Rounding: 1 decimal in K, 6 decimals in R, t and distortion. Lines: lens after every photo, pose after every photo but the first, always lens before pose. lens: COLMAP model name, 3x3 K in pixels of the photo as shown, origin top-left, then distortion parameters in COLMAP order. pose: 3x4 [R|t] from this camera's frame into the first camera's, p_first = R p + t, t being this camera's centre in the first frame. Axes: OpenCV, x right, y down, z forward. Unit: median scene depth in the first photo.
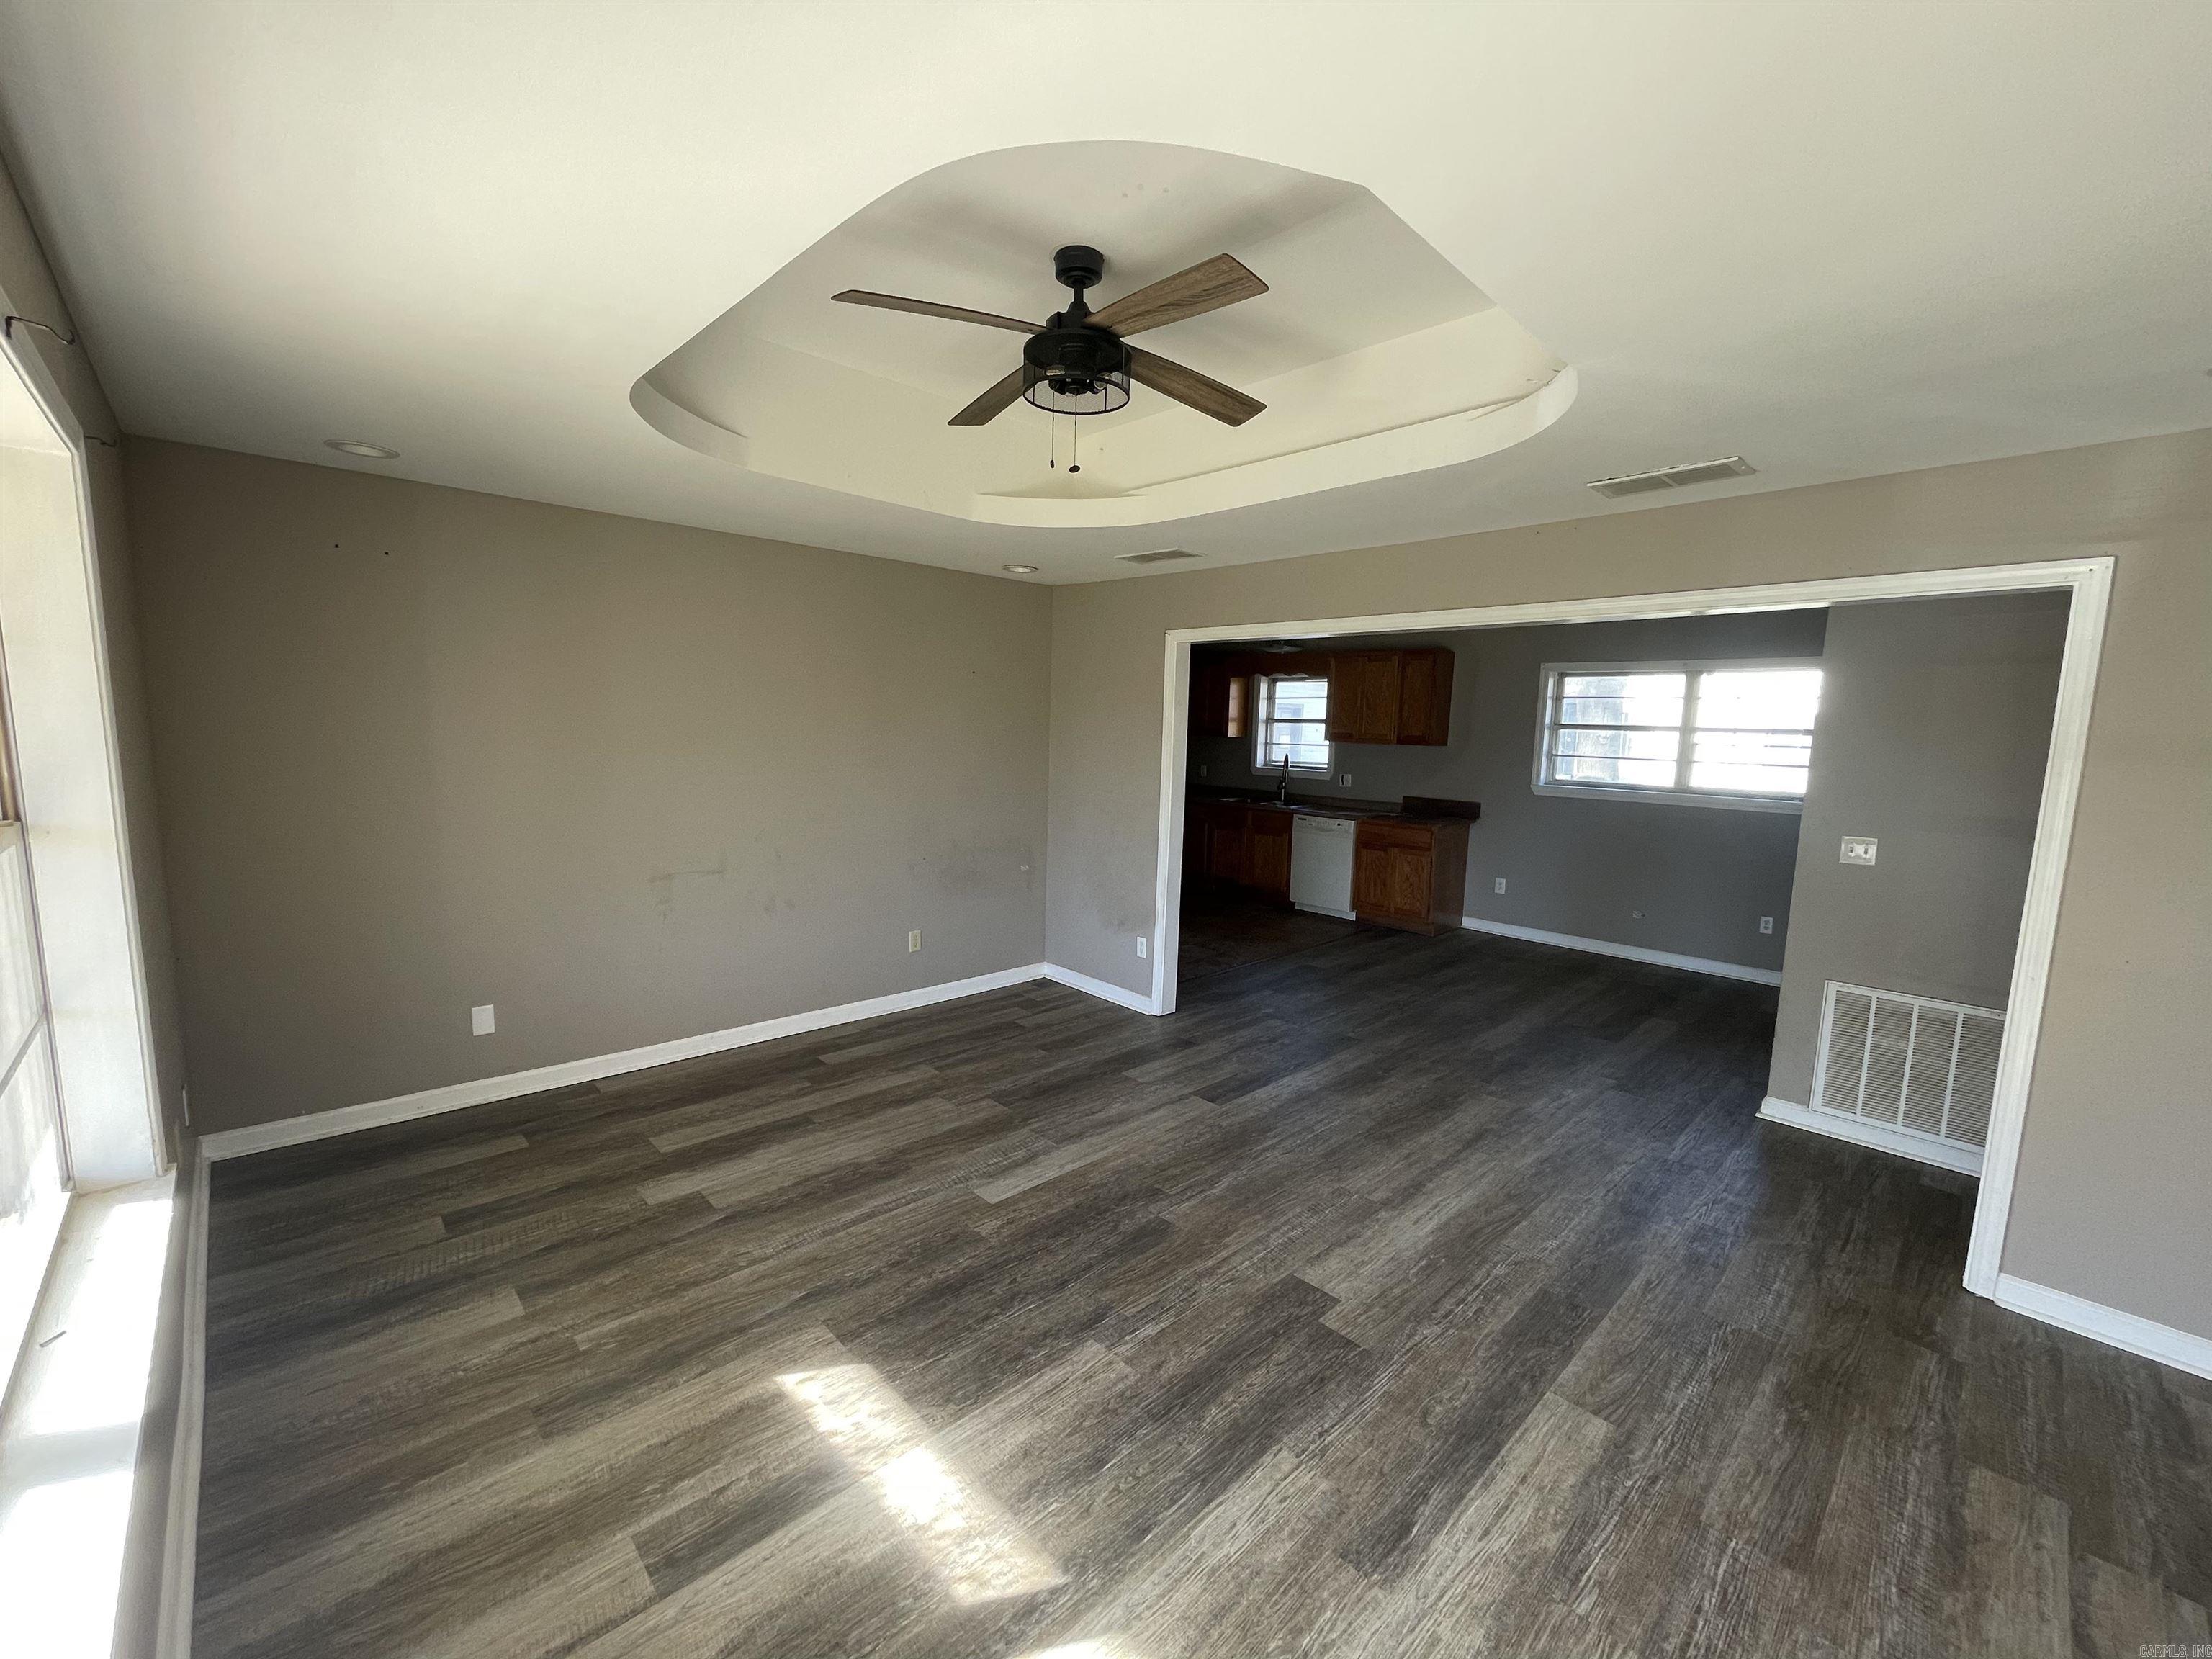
lens RADIAL K [[893.7, 0, 1106.0], [0, 893.7, 829.5], [0, 0, 1]] dist [-0.000779, 0.000109]
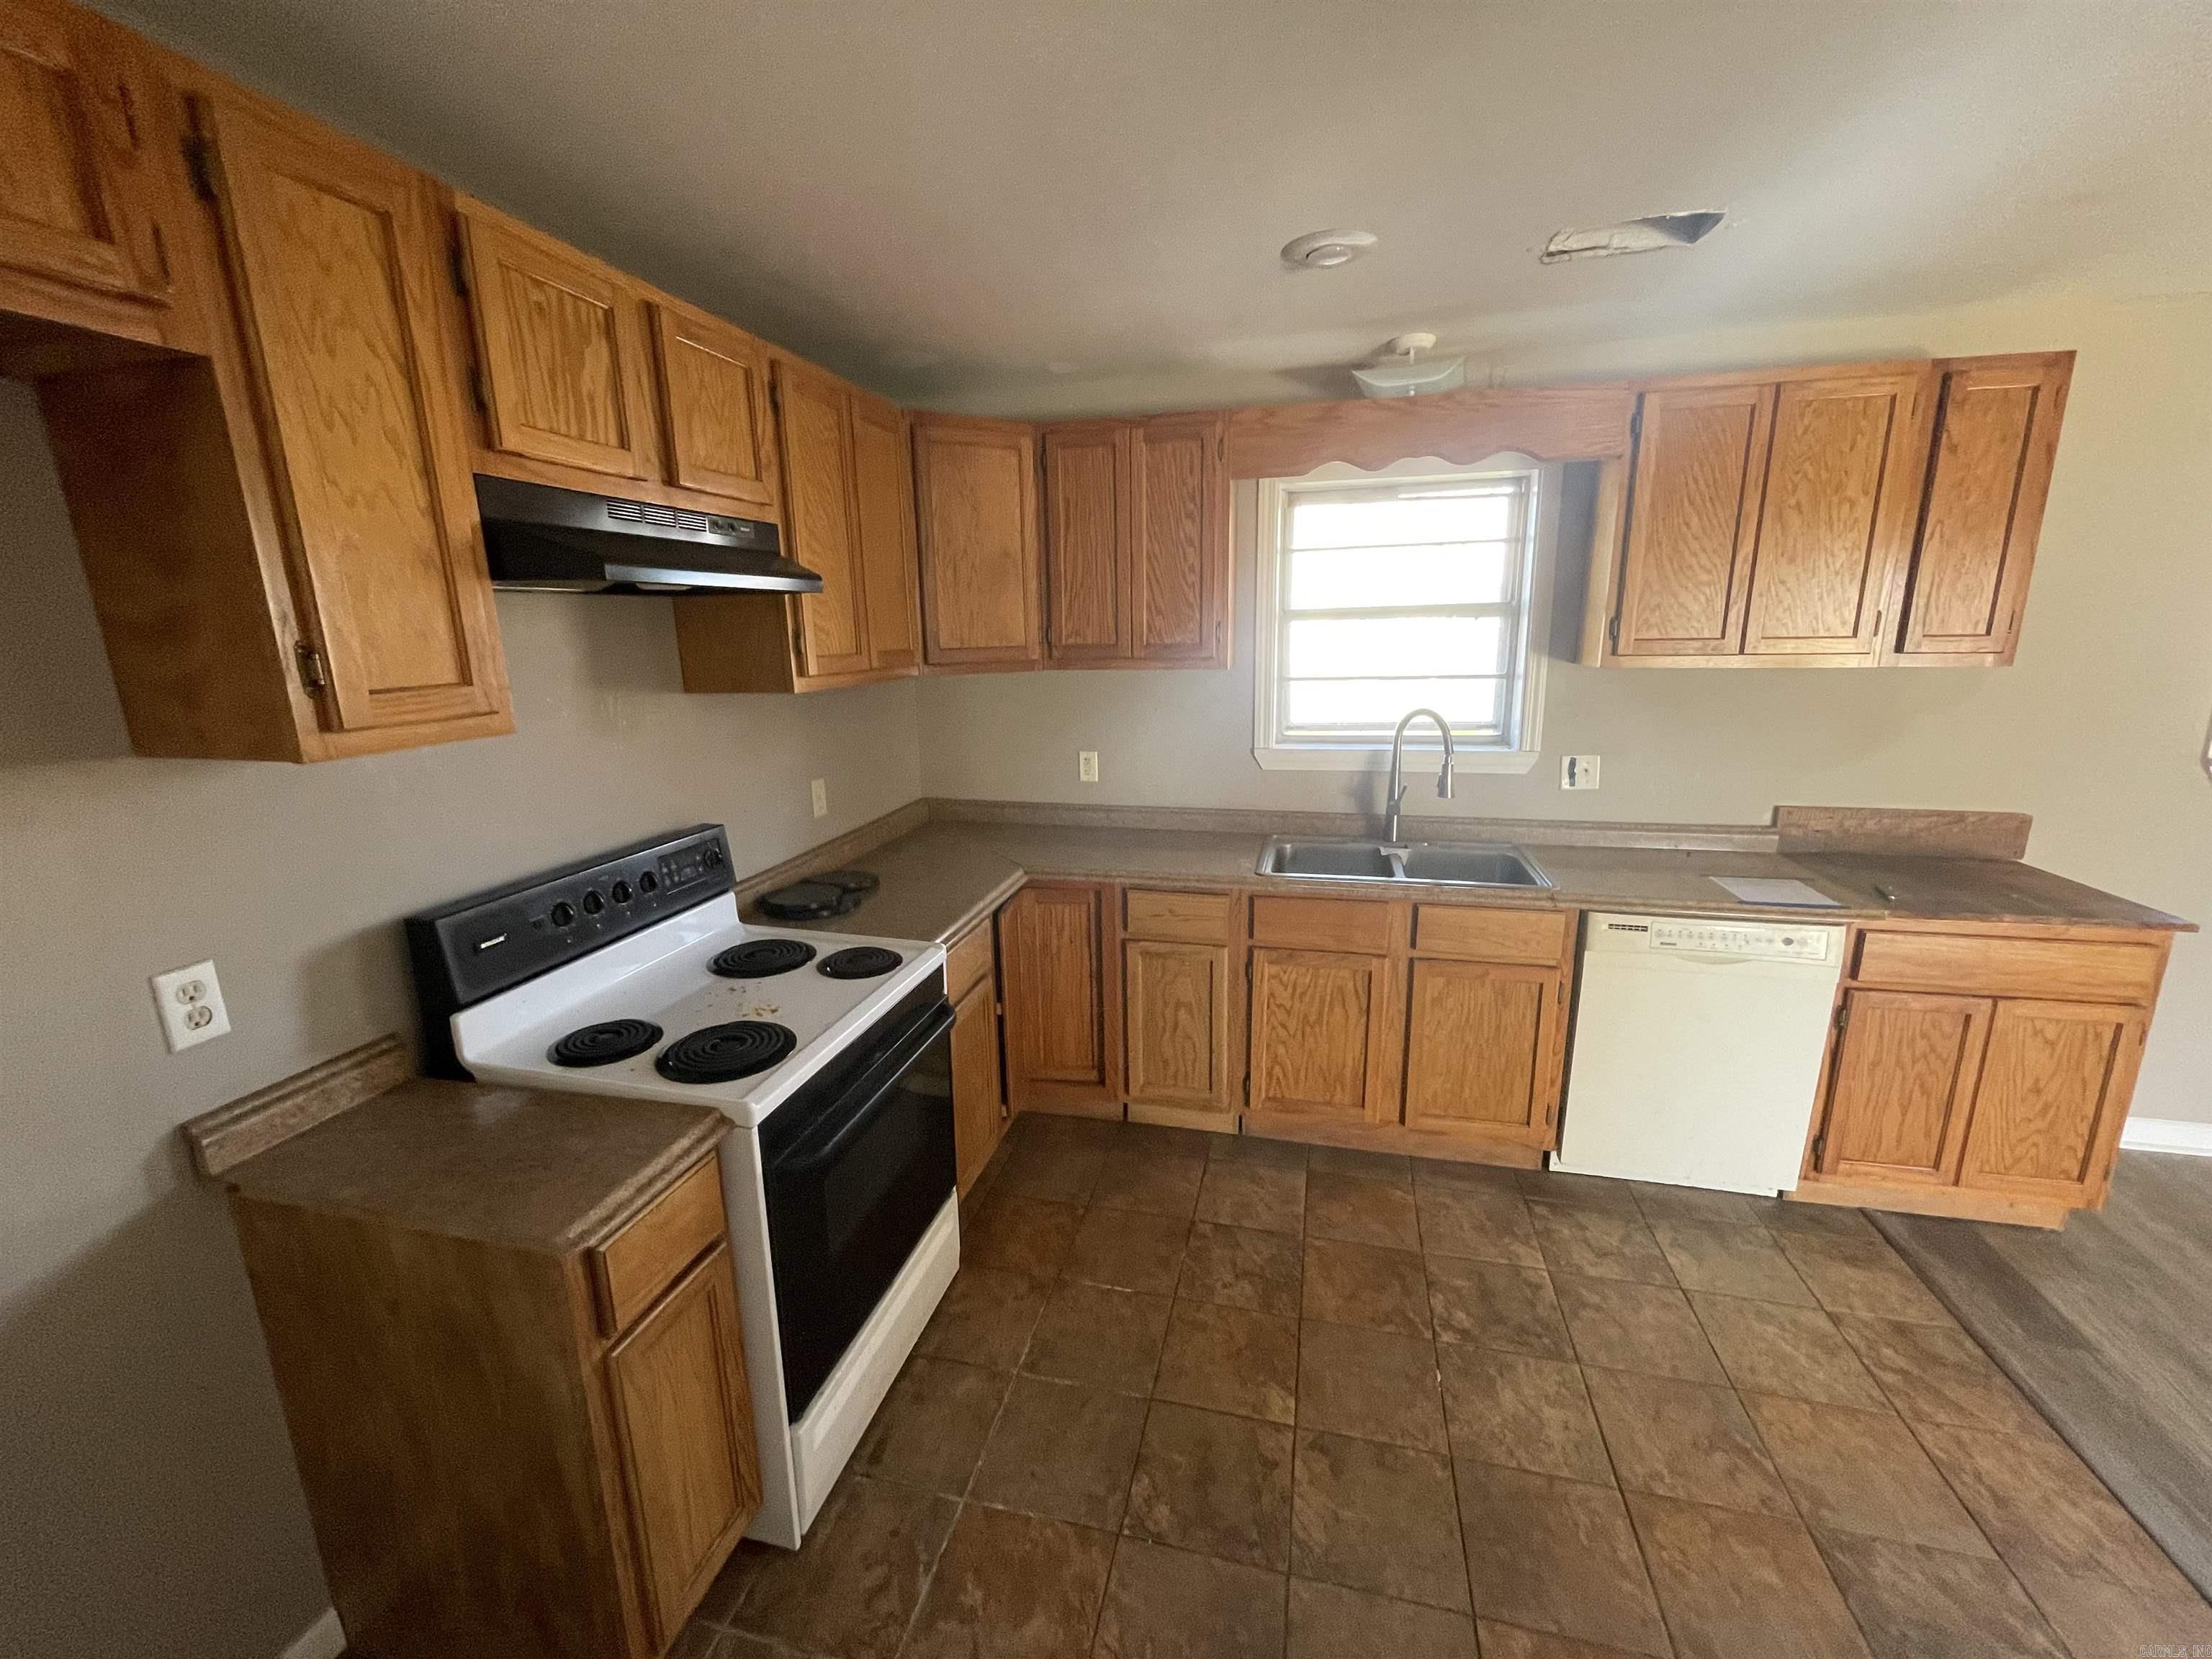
lens RADIAL K [[893.7, 0, 1106.0], [0, 893.7, 829.5], [0, 0, 1]] dist [-0.000779, 0.000109]
pose [[0.820524, -0.163012, 0.547876, -0.087474], [0.105065, 0.985154, 0.135768, -0.098102], [-0.561874, -0.053838, 0.825469, 0.773784]]
